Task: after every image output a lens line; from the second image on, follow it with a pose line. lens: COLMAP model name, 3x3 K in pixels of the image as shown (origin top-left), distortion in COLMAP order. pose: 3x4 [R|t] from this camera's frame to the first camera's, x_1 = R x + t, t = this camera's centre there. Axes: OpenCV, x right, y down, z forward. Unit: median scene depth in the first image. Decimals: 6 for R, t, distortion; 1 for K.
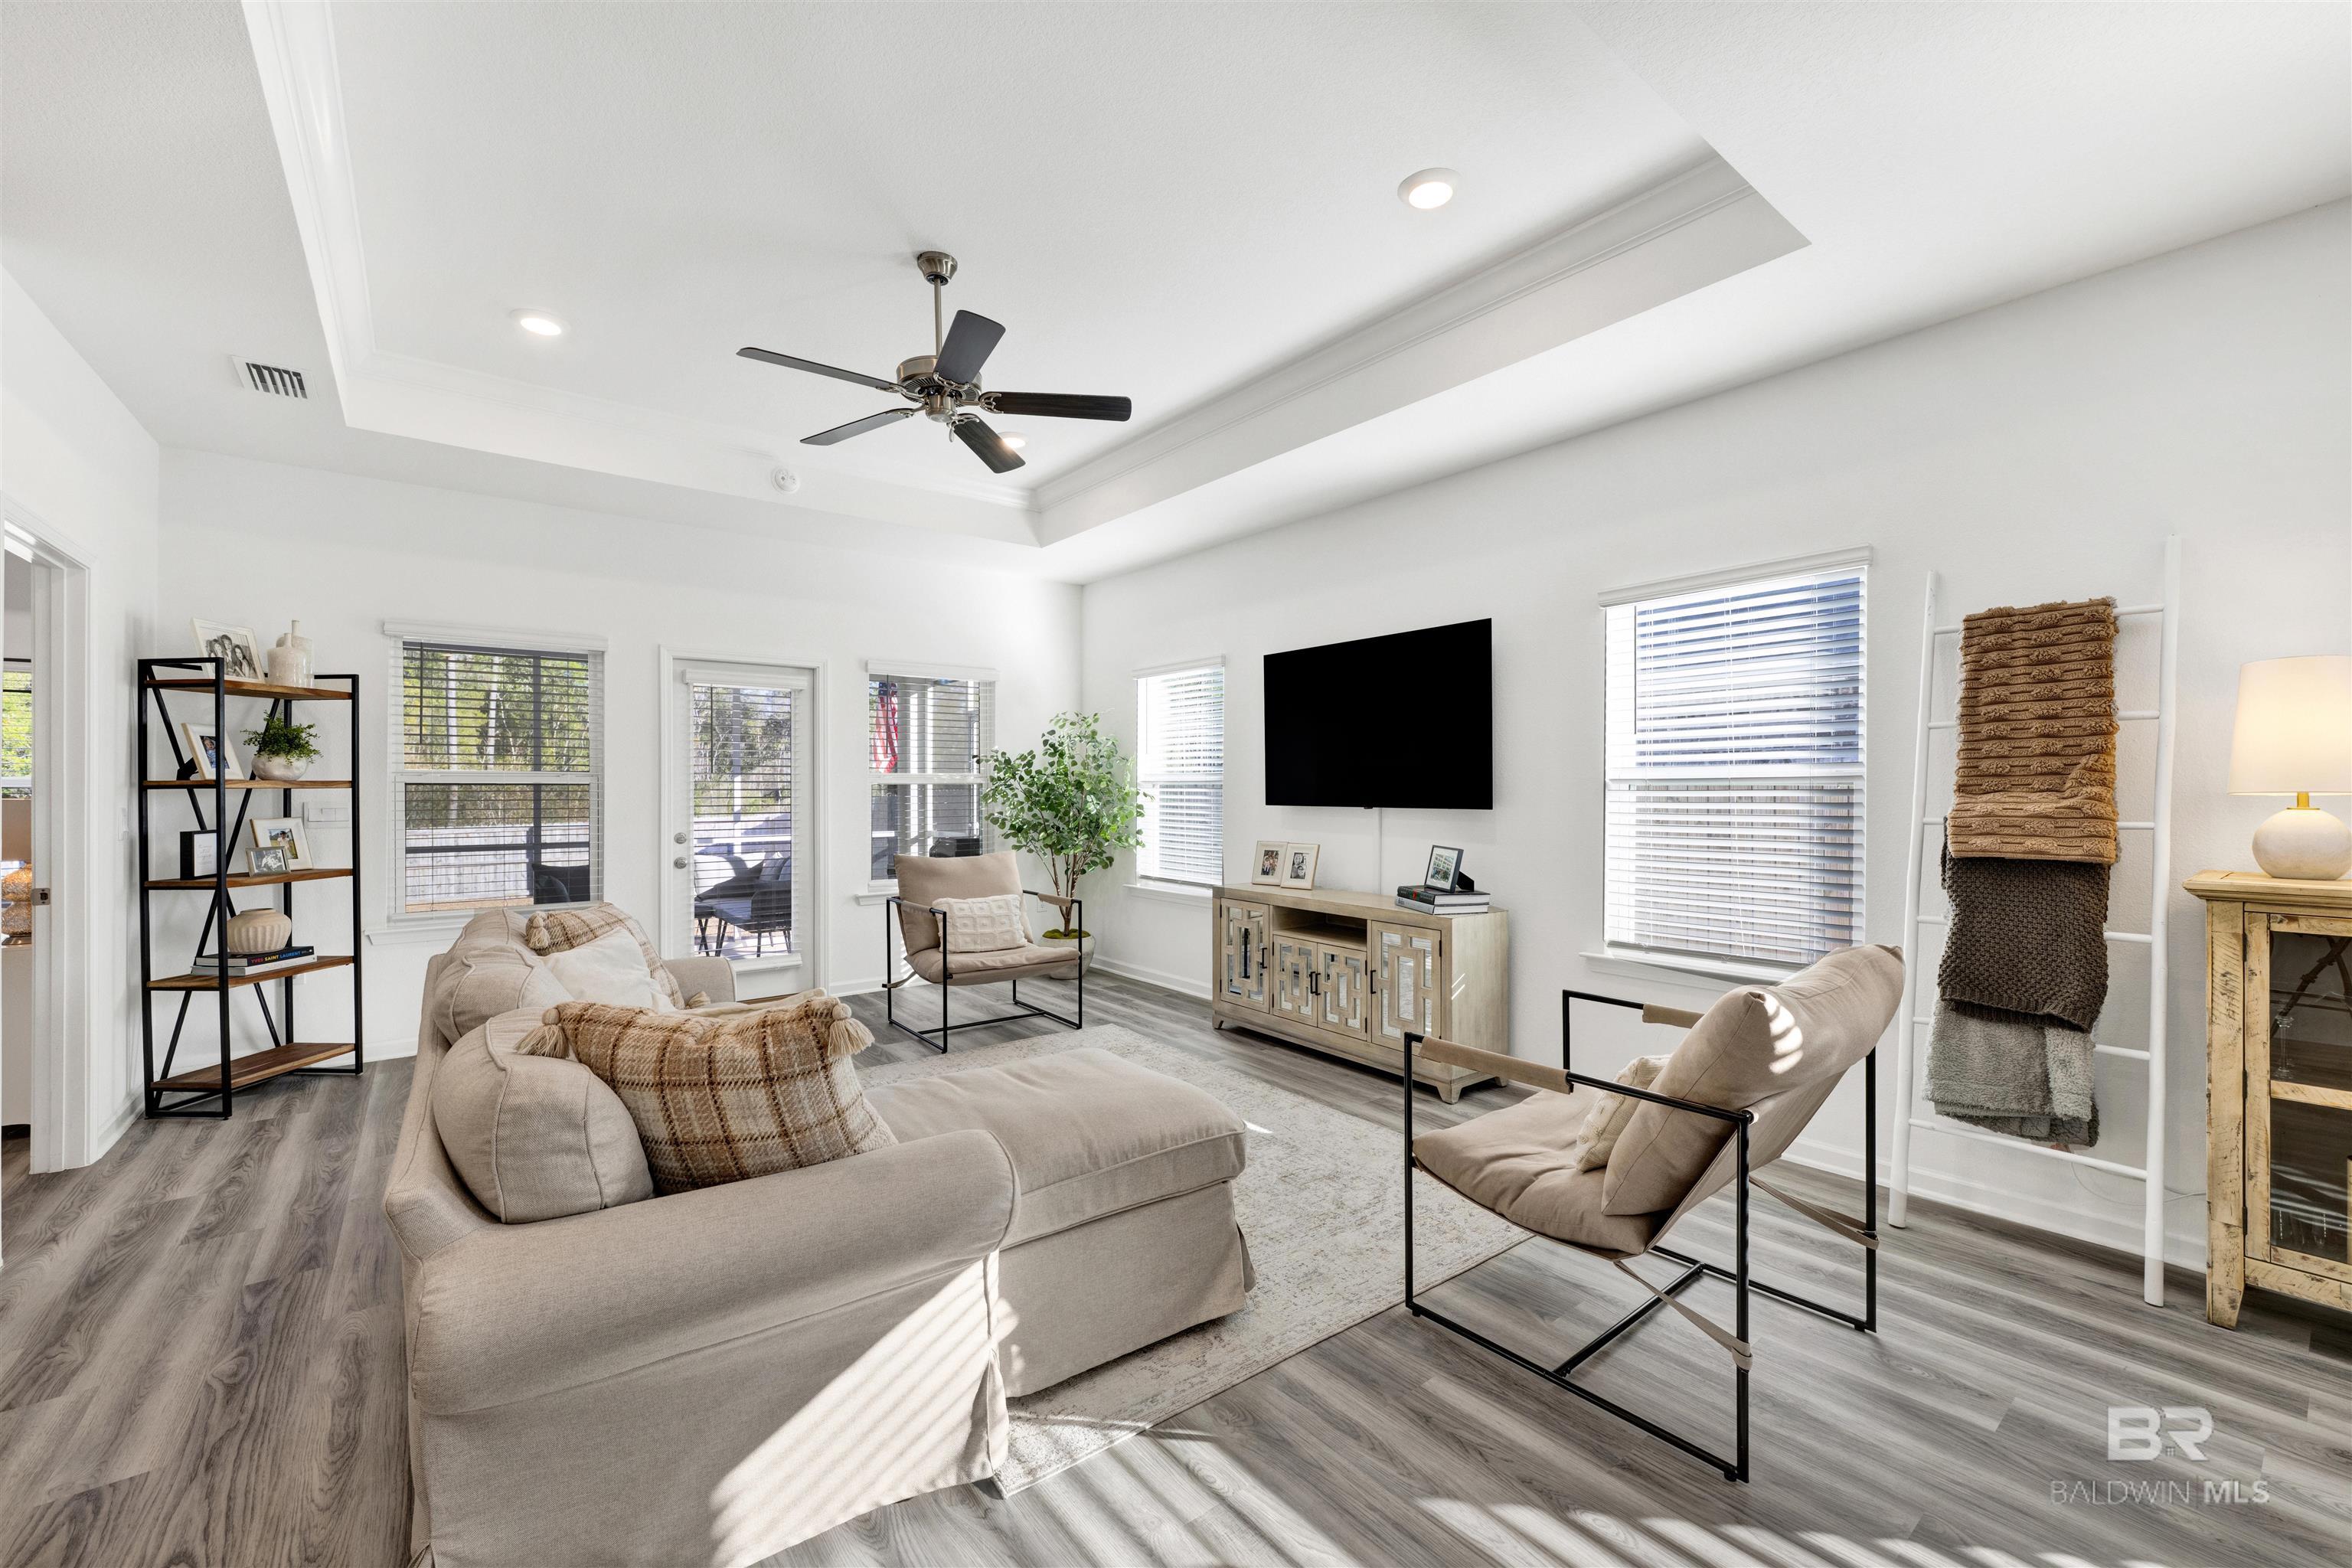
lens RADIAL K [[944.3, 0, 1170.2], [0, 944.3, 792.3], [0, 0, 1]] dist [-0.001846, 0.000605]
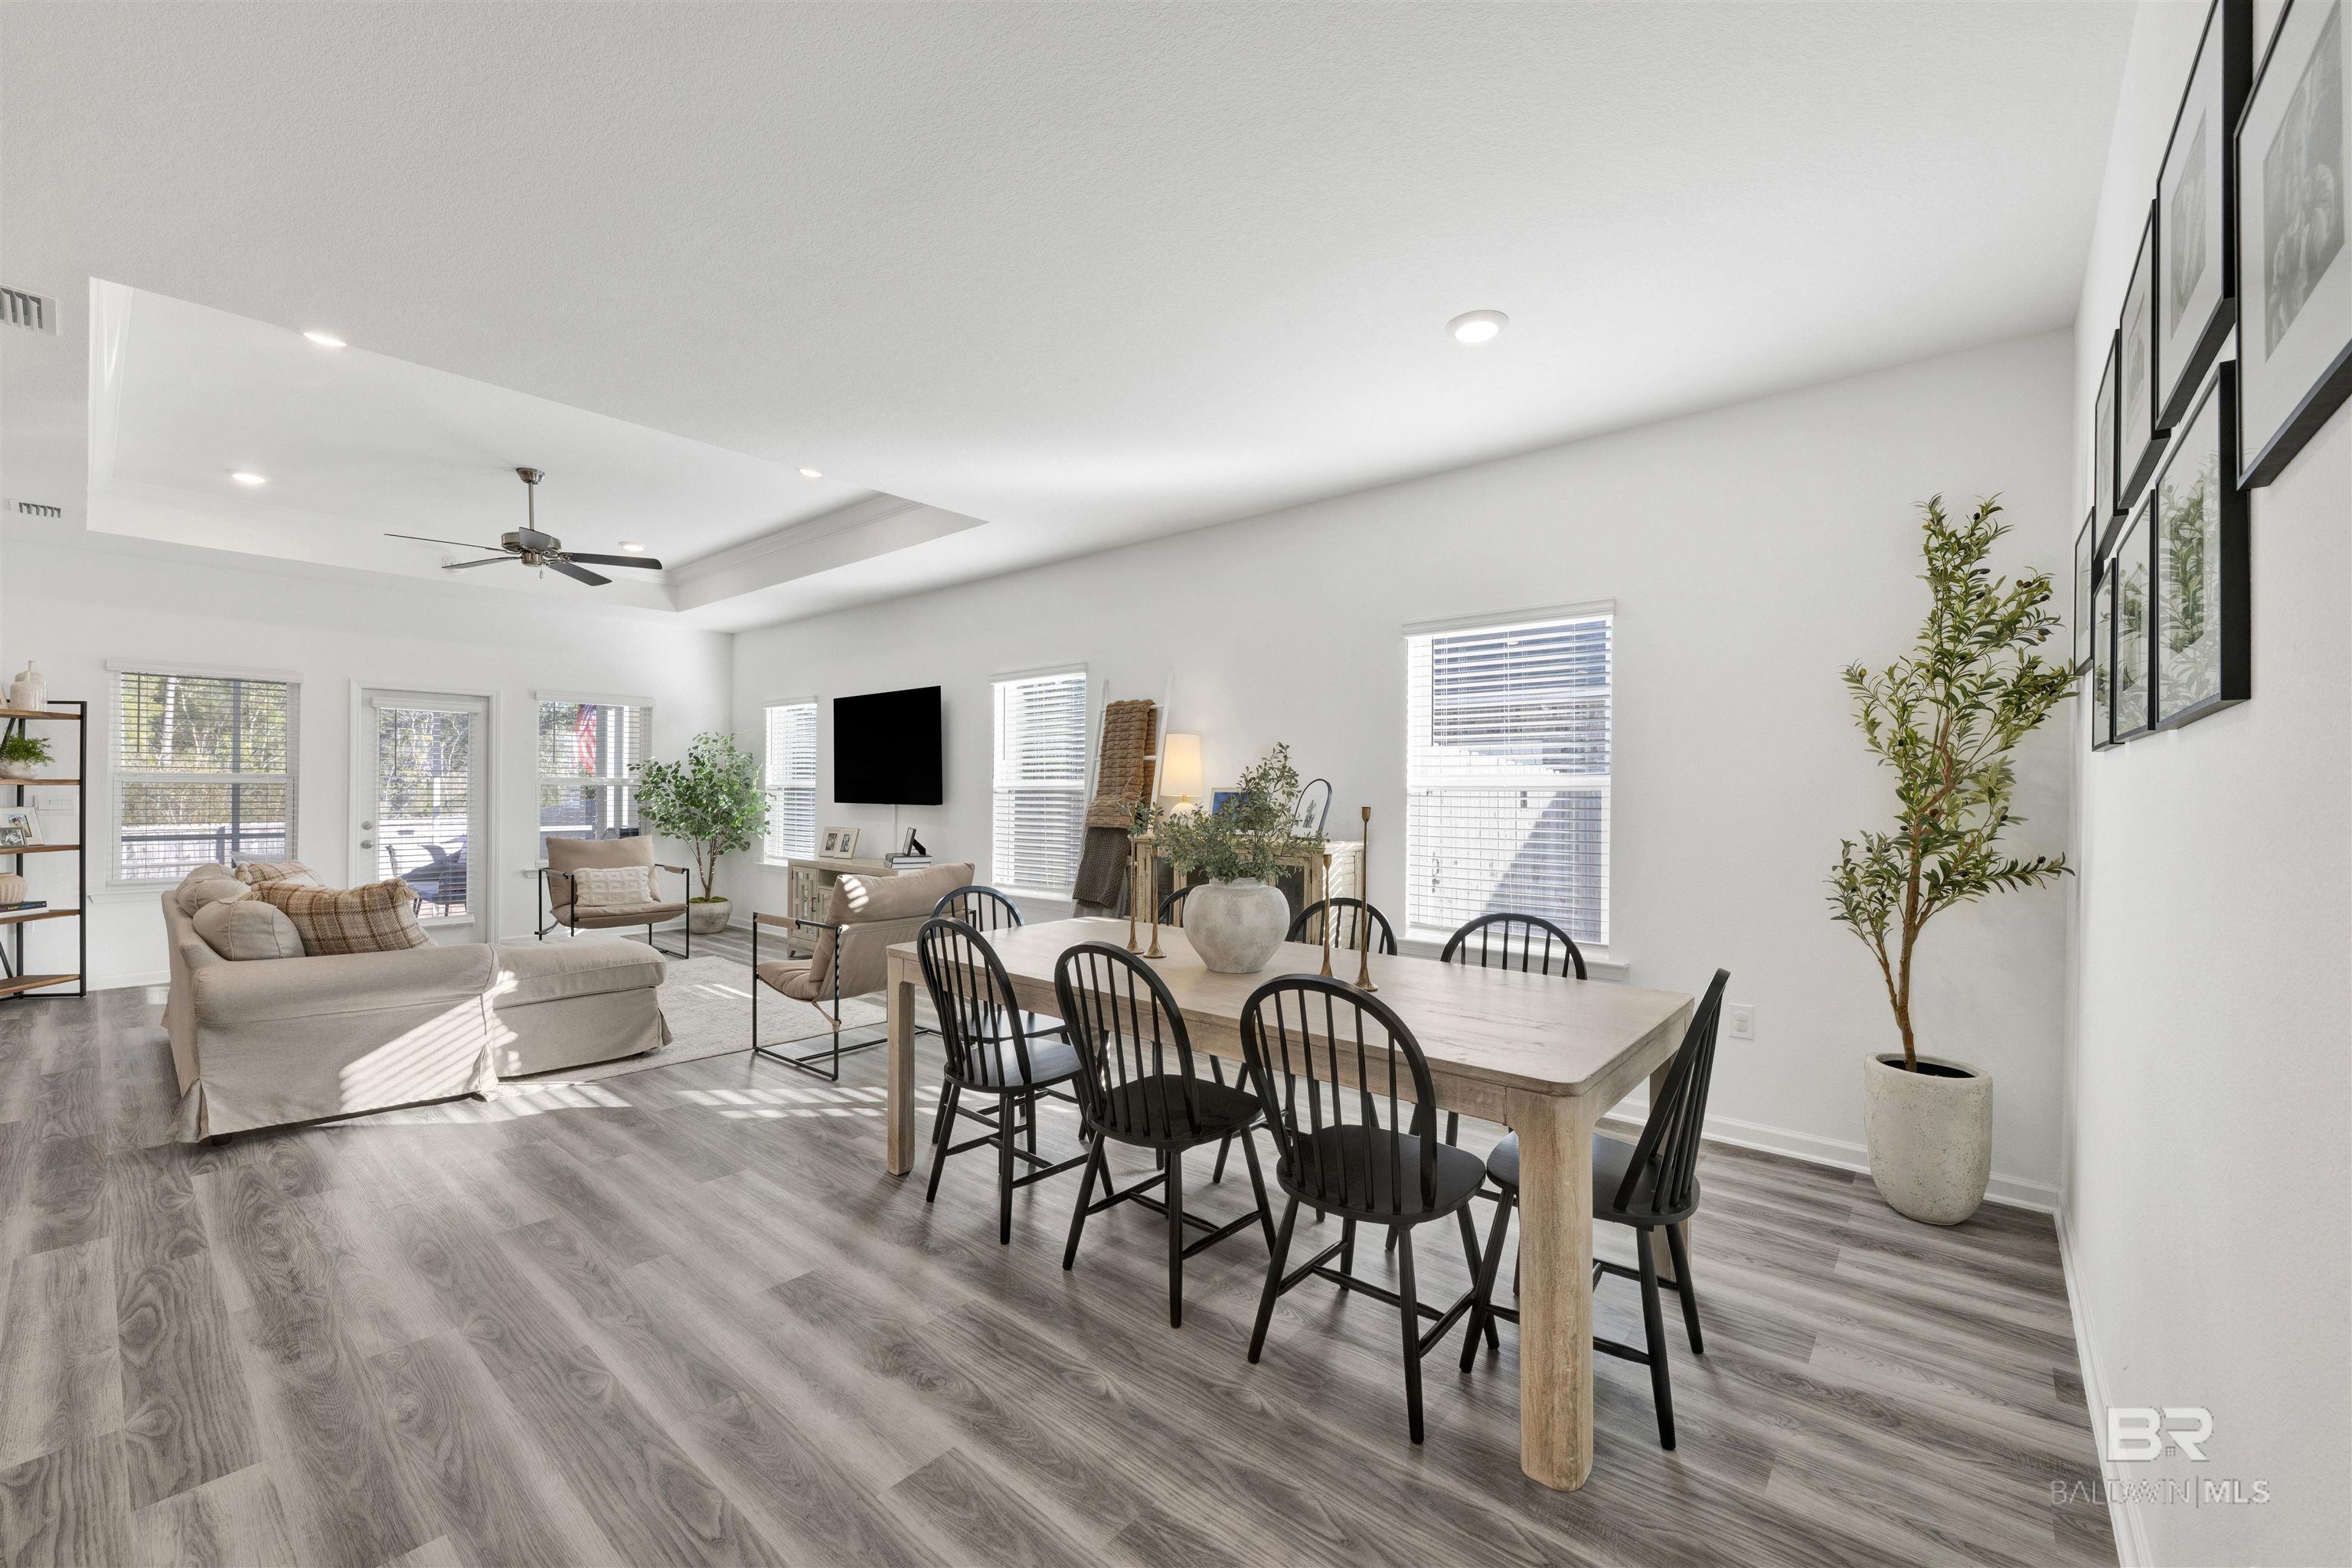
lens RADIAL K [[944.3, 0, 1178.7], [0, 944.3, 790.8], [0, 0, 1]] dist [-0.001846, 0.000605]
pose [[0.980069, 0.007040, 0.198532, 0.403410], [-0.005919, 0.999963, -0.006241, 0.002543], [-0.198568, 0.004941, 0.980075, -0.629697]]
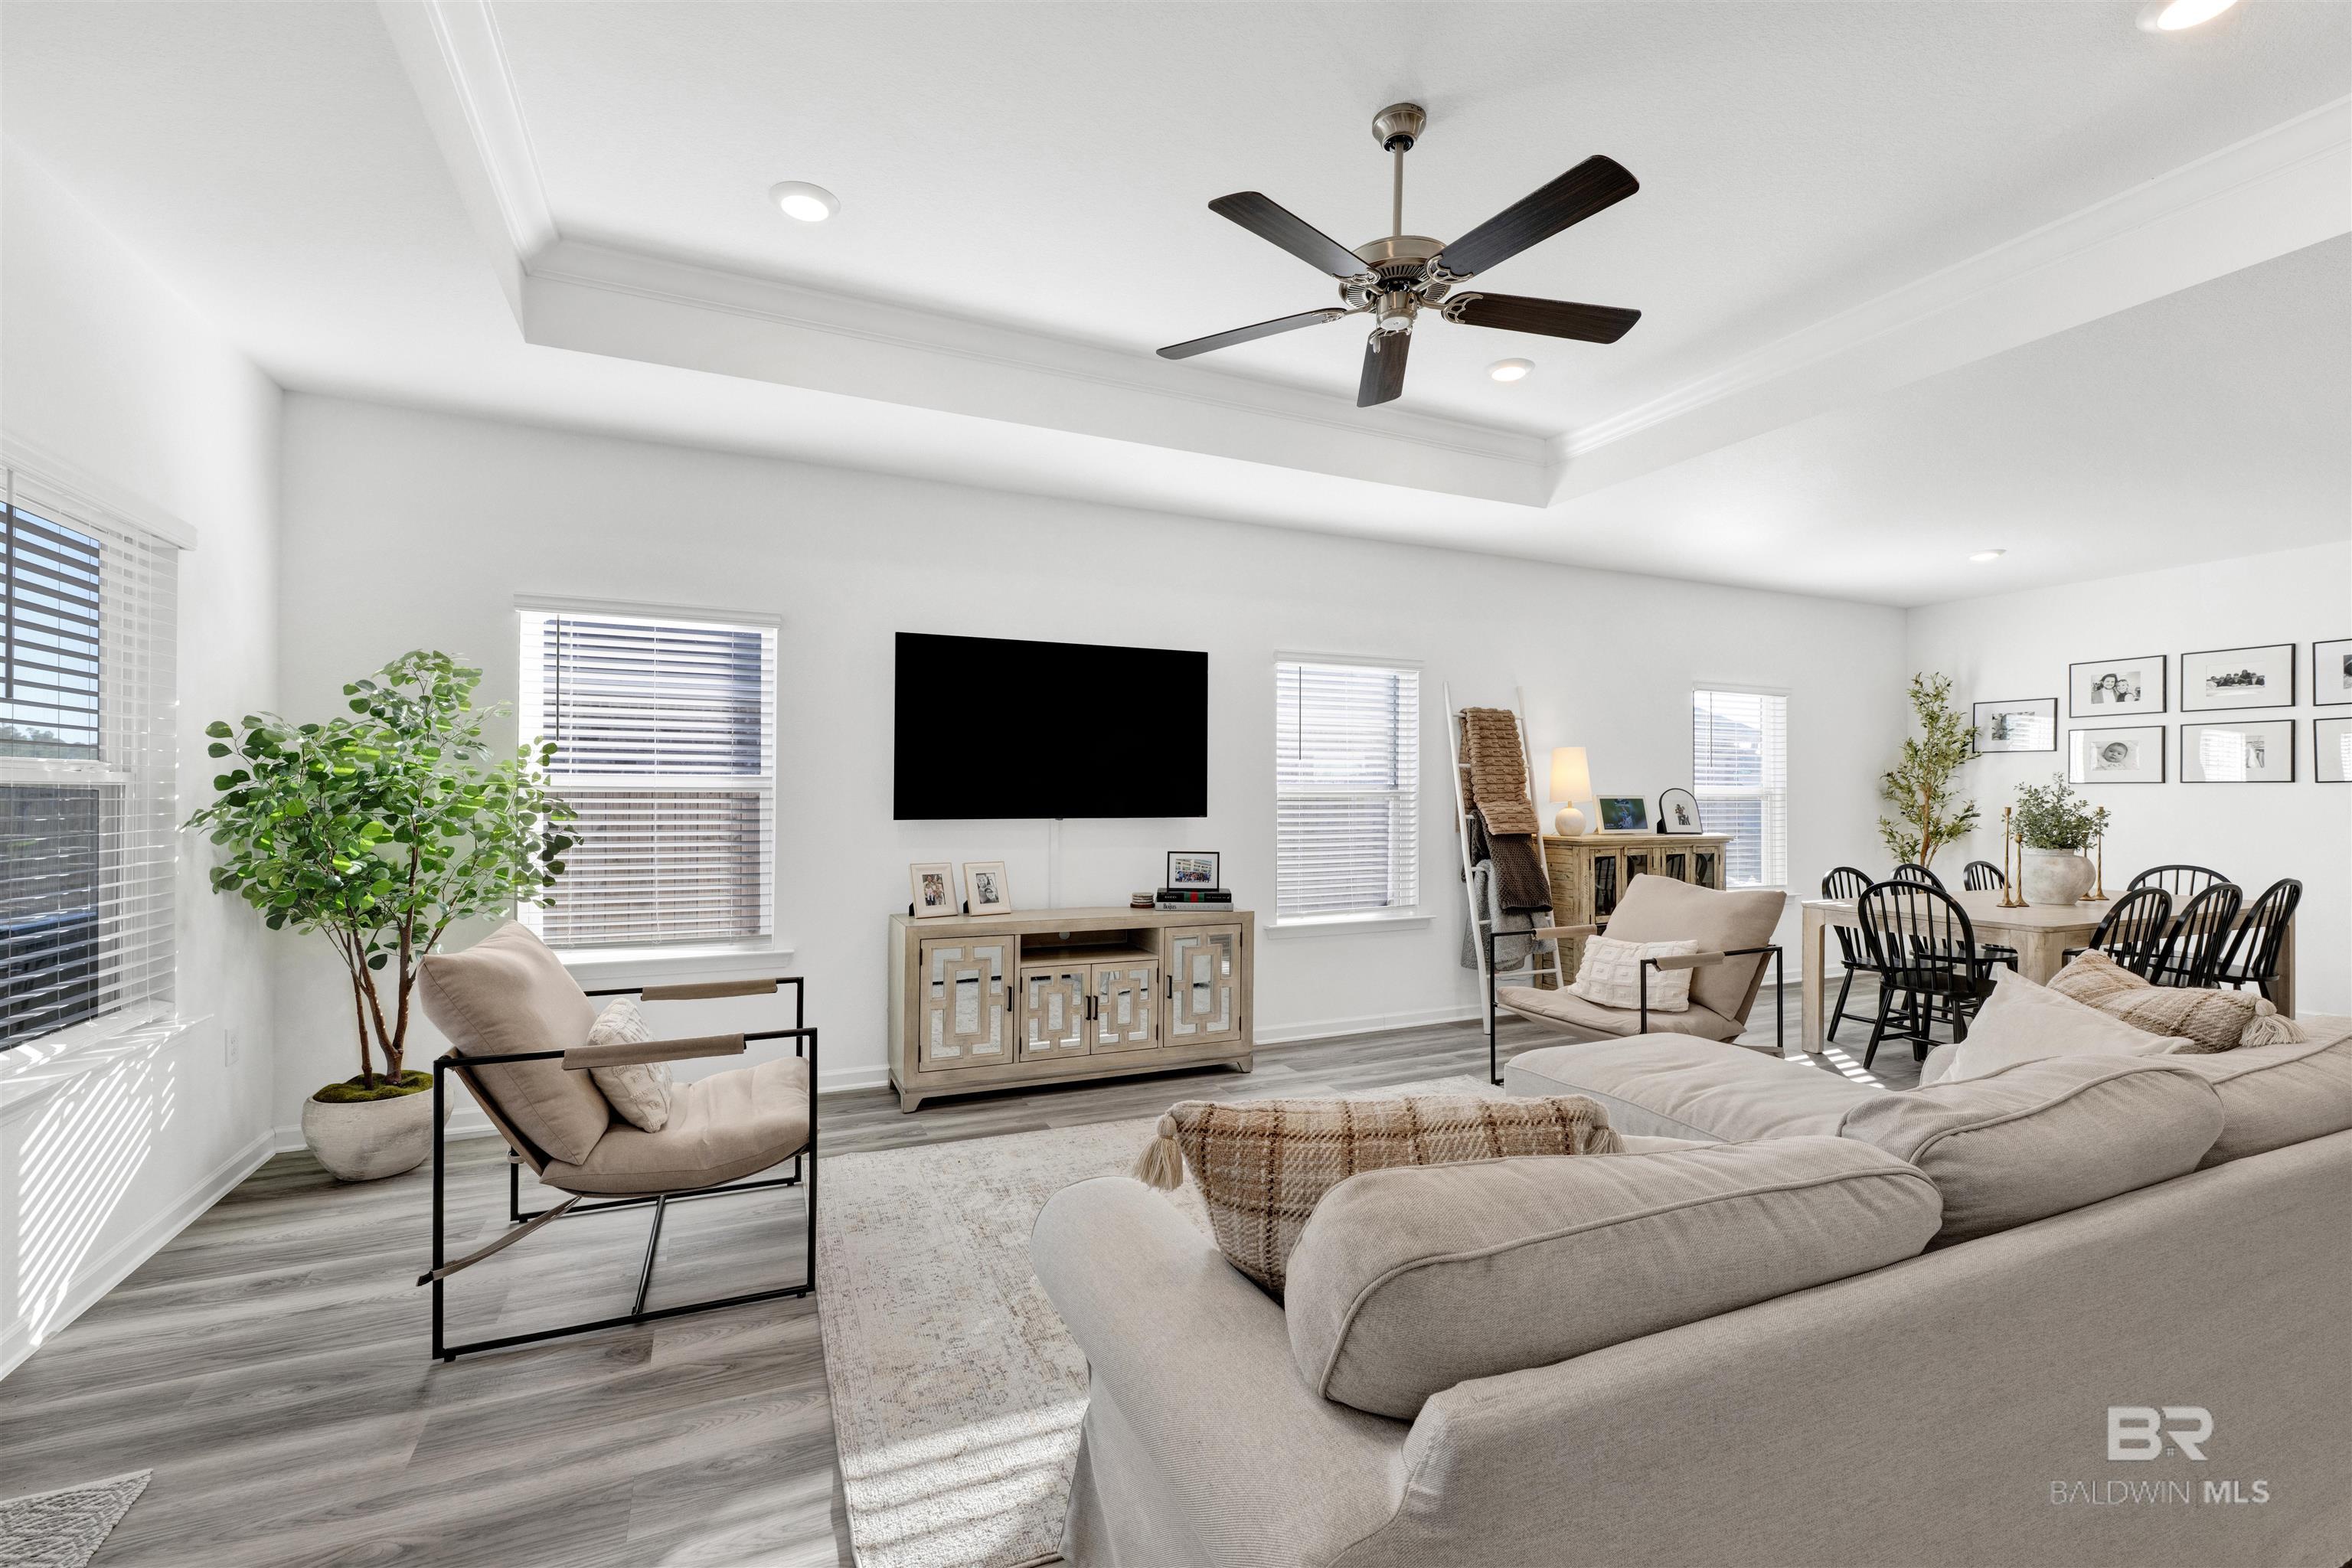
lens RADIAL K [[944.3, 0, 1174.5], [0, 944.3, 789.1], [0, 0, 1]] dist [-0.001846, 0.000605]
pose [[0.263633, 0.022461, 0.964362, -0.742909], [0.007087, 0.999657, -0.025220, 0.011870], [-0.964597, 0.013483, 0.263383, 0.689179]]
